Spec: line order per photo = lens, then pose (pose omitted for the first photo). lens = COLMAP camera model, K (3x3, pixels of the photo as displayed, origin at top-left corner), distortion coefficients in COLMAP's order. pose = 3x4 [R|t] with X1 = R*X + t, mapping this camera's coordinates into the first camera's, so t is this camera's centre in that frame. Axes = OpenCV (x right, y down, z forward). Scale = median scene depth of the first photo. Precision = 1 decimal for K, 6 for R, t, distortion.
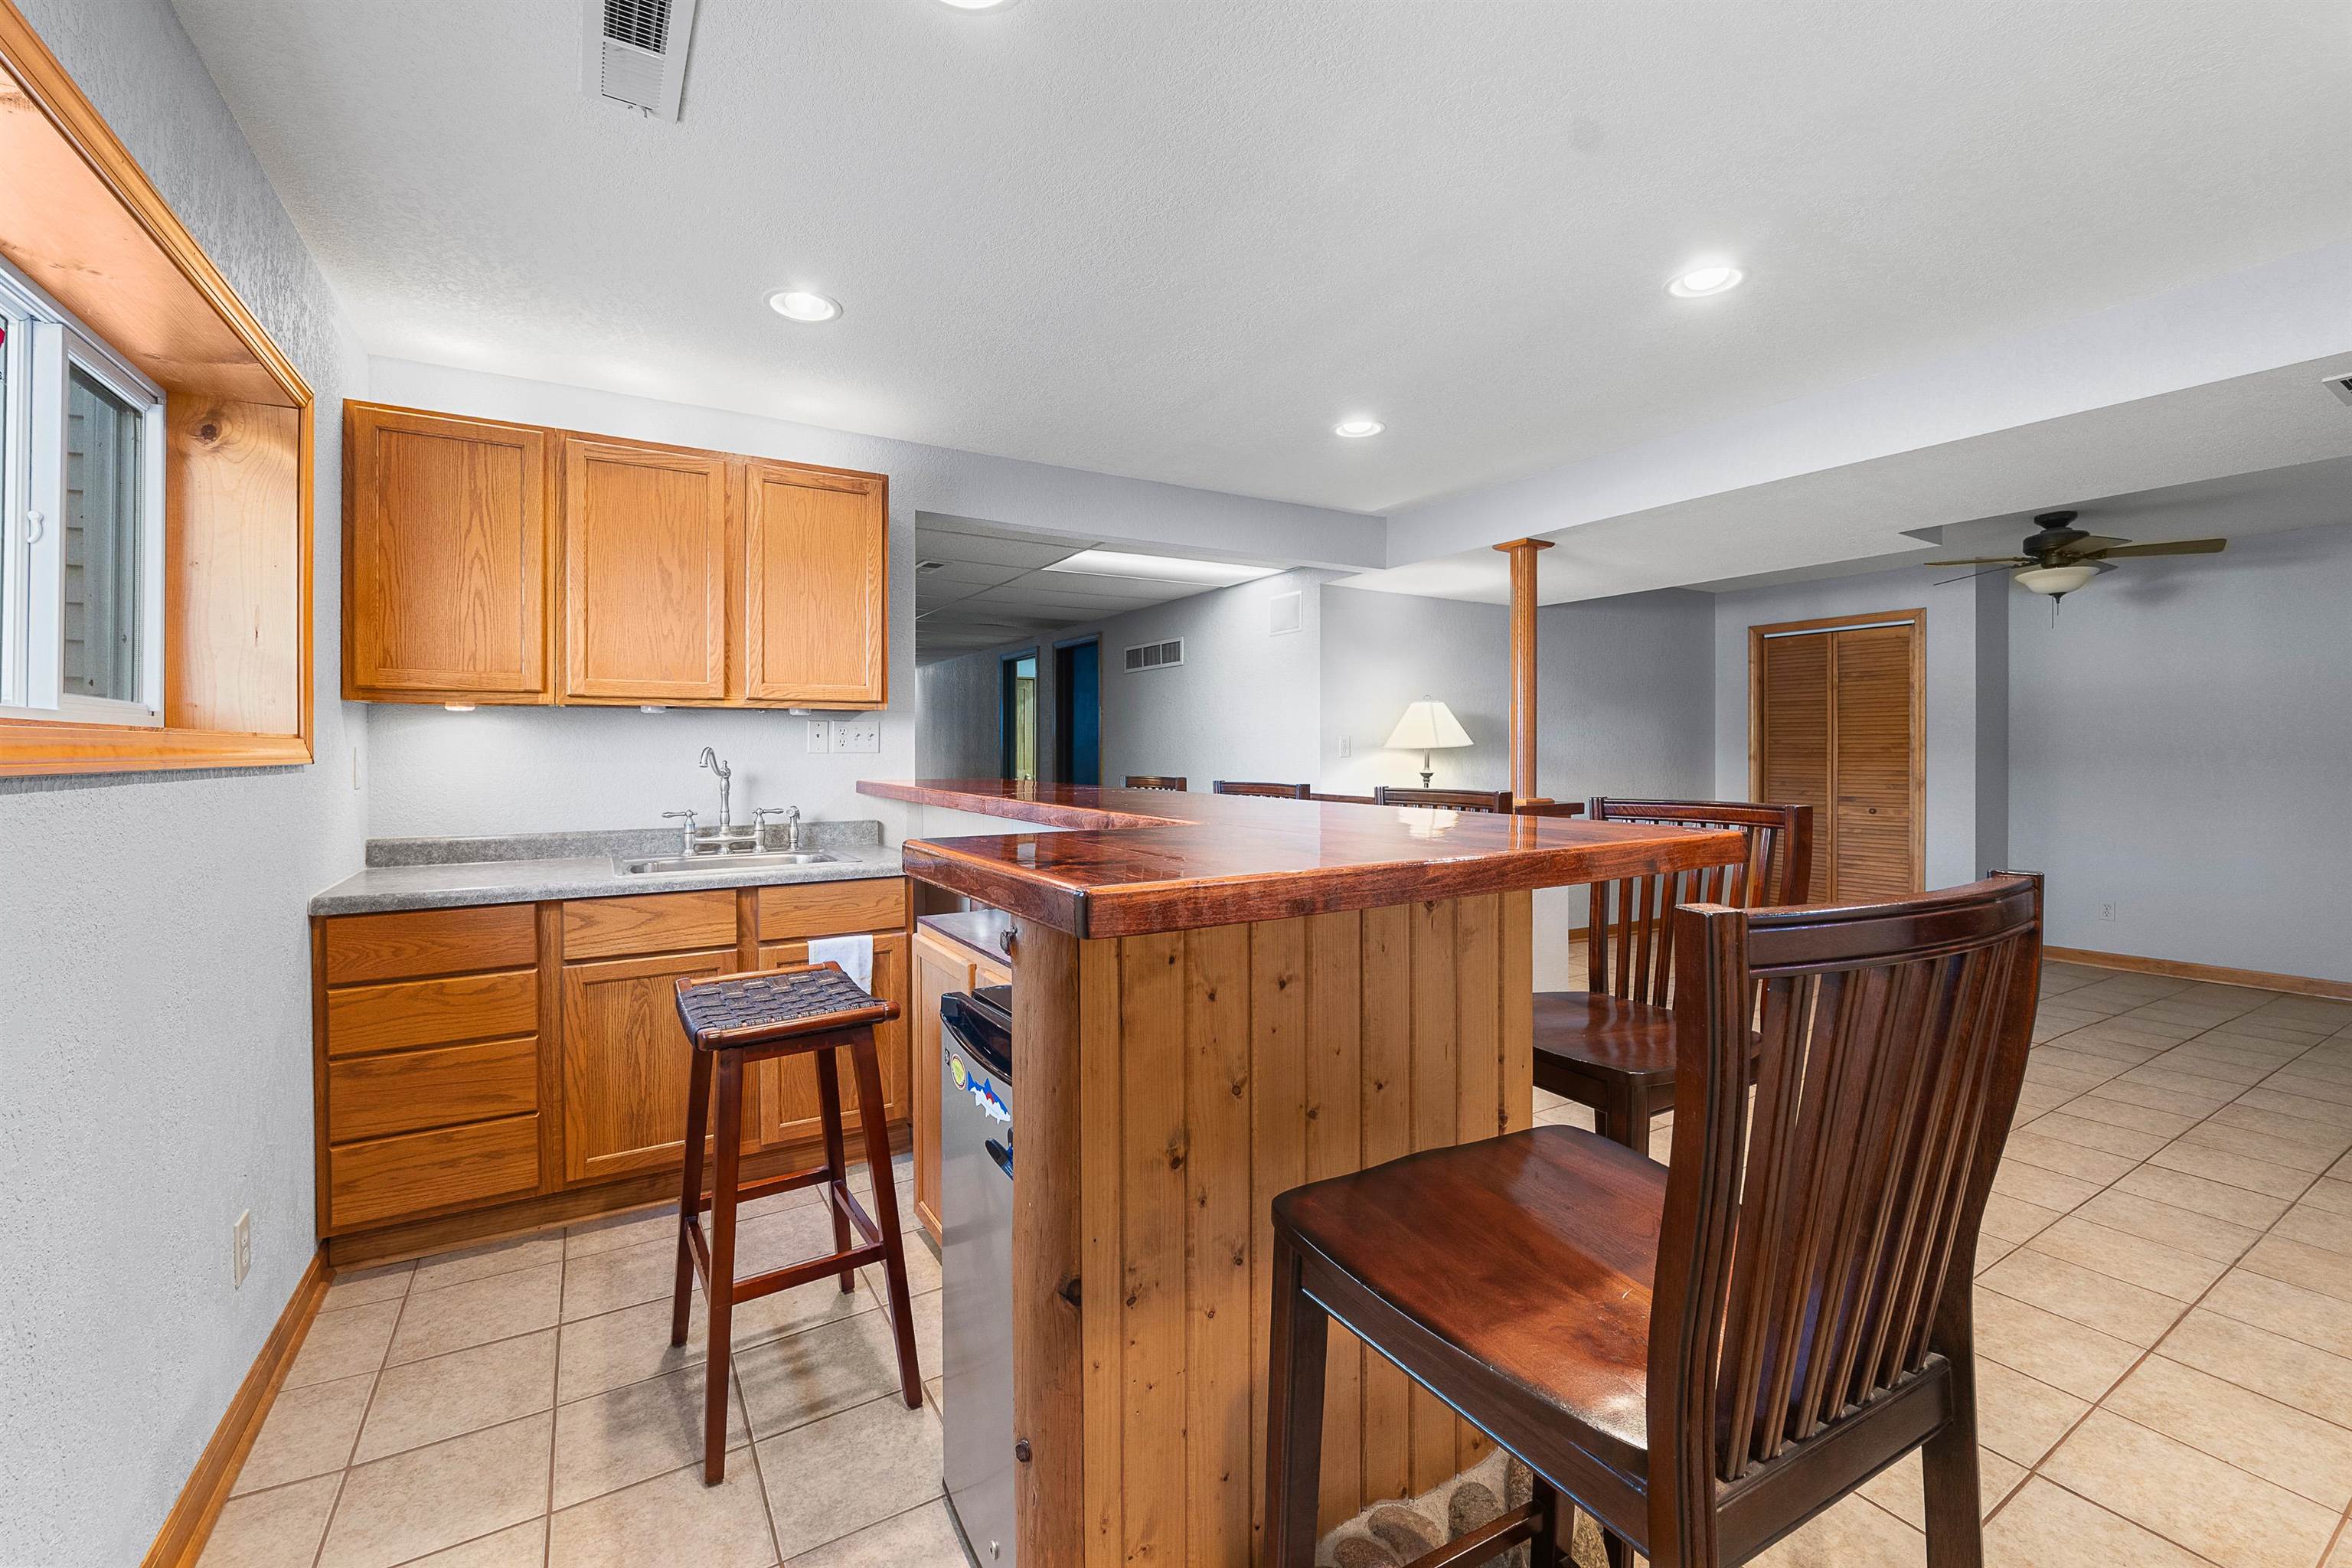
lens RADIAL K [[971.8, 0, 1180.4], [0, 971.8, 750.2], [0, 0, 1]] dist [-0.014400, 0.000045]
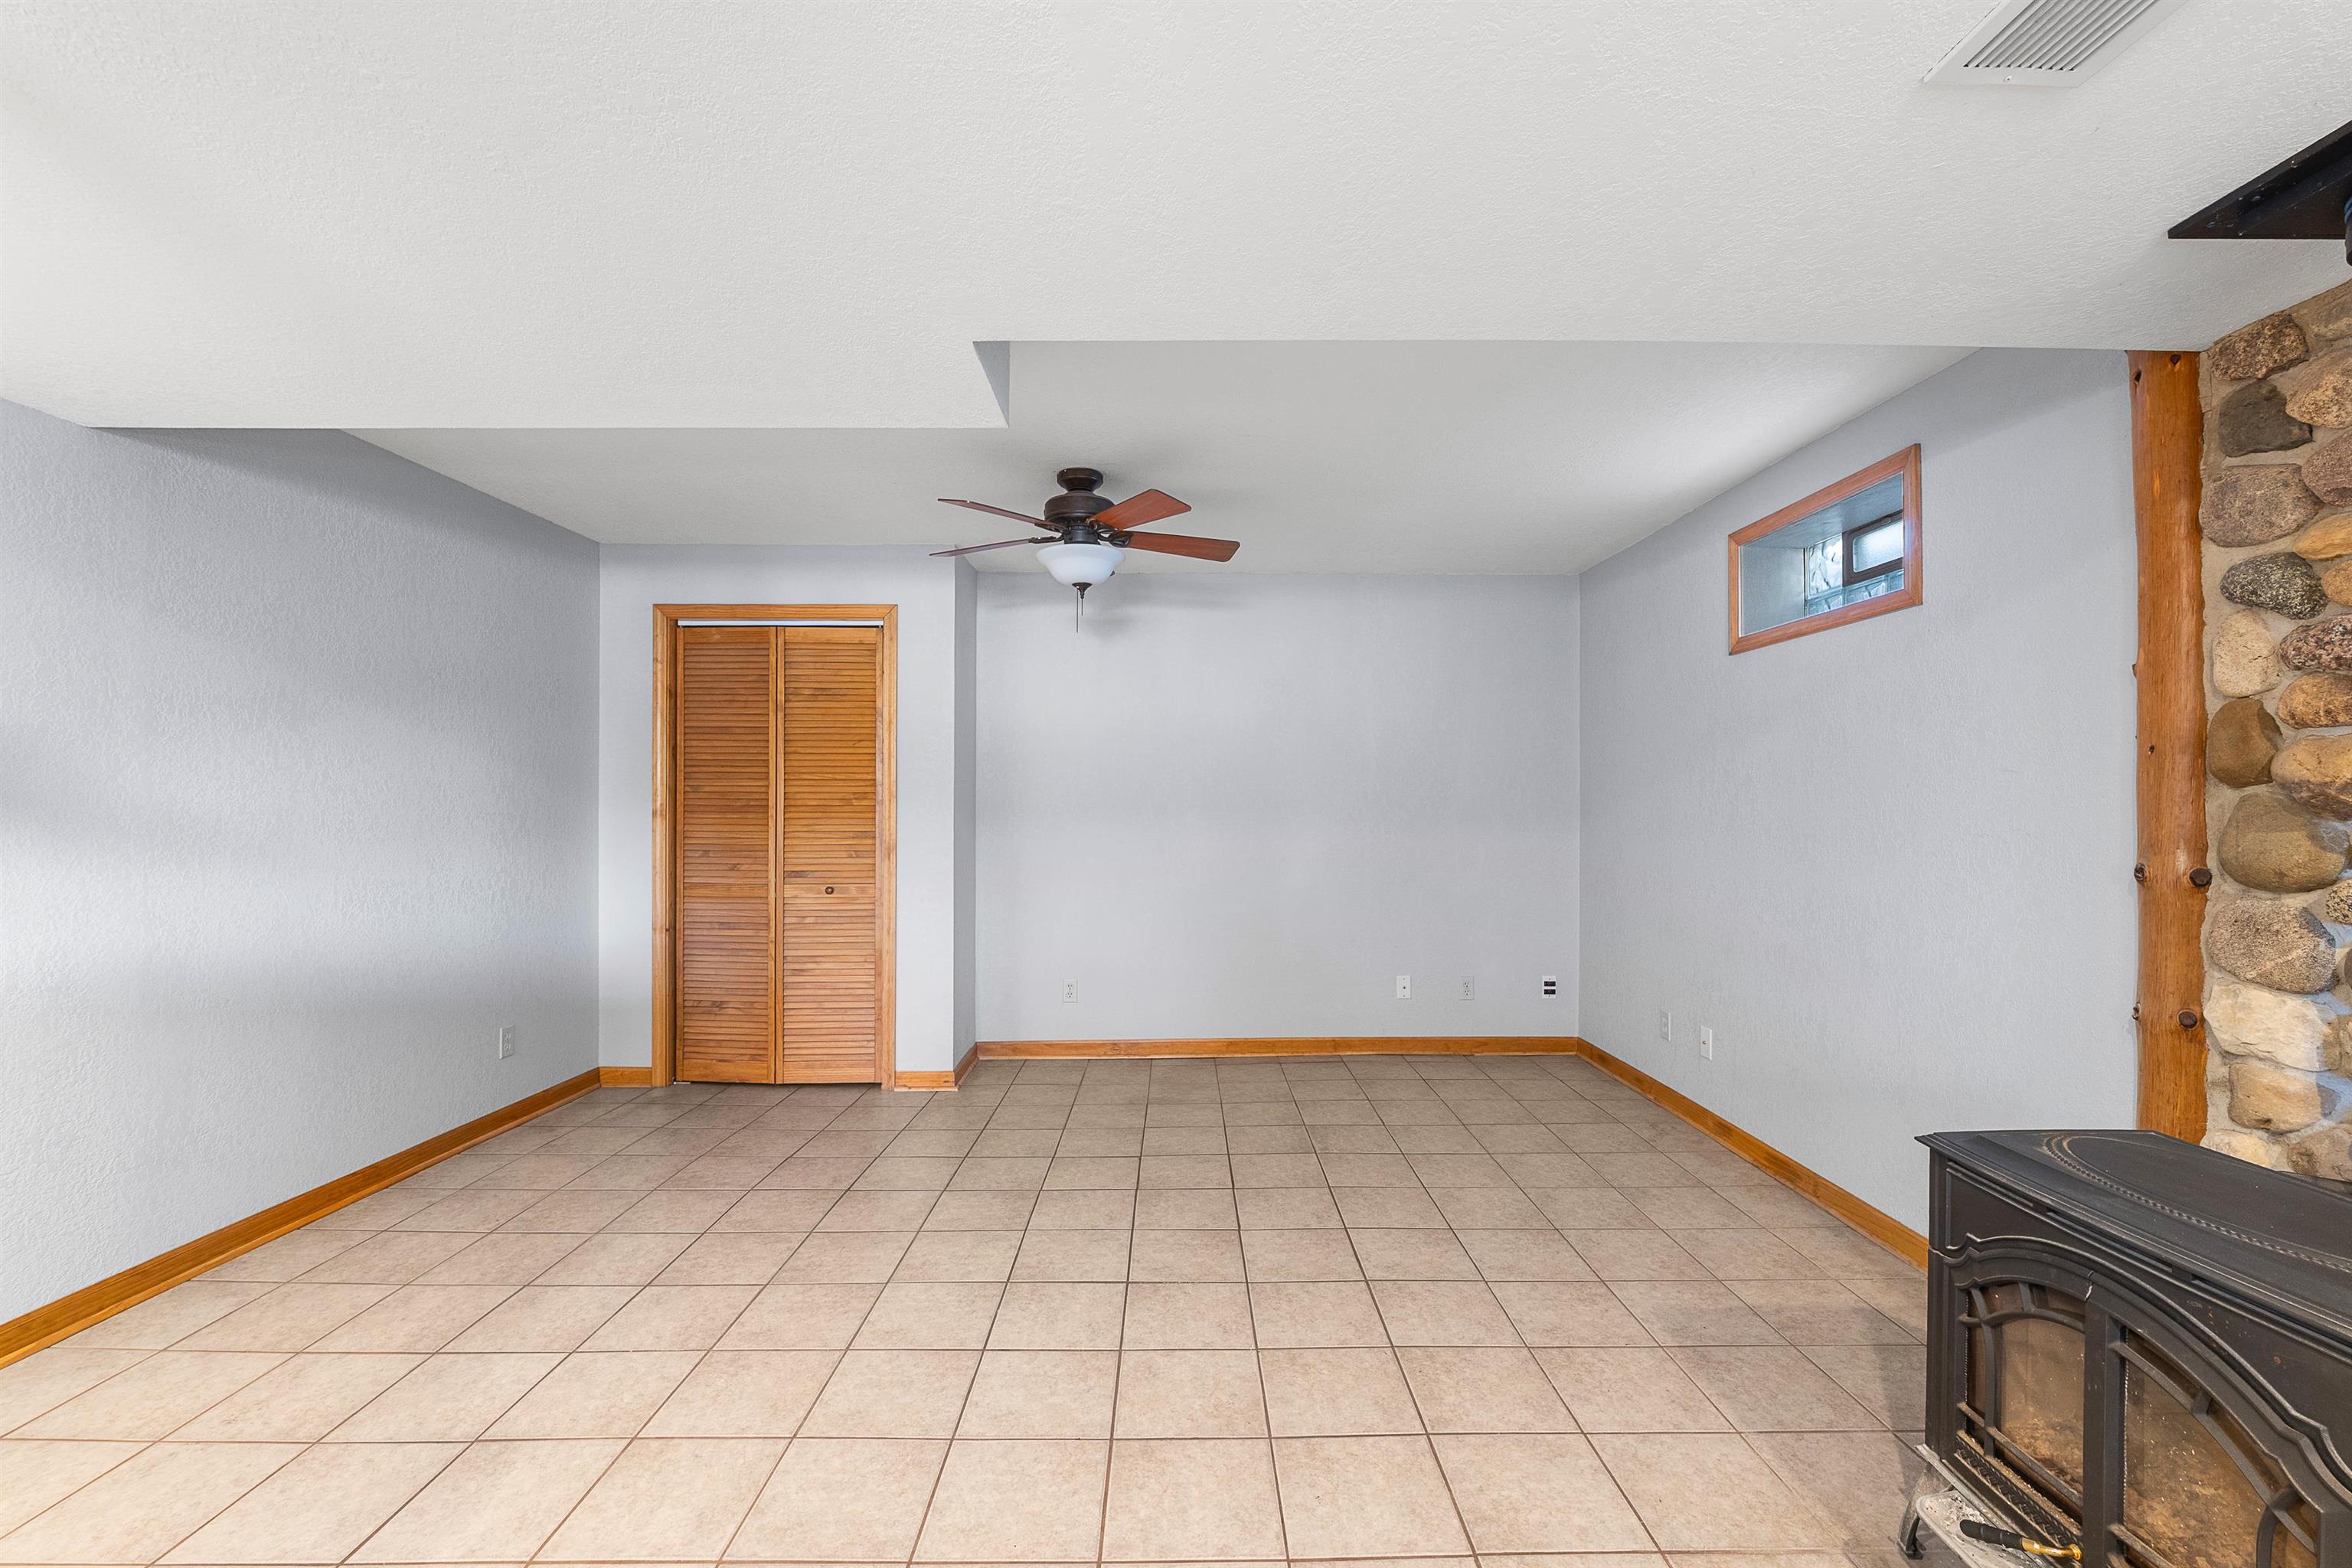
lens RADIAL K [[975.4, 0, 1188.1], [0, 975.4, 799.6], [0, 0, 1]] dist [-0.015021, -0.000195]
pose [[0.512150, 0.005499, 0.858879, 0.252283], [-0.000419, 0.999981, -0.006152, 0.002284], [-0.858896, 0.002791, 0.512142, 0.426438]]
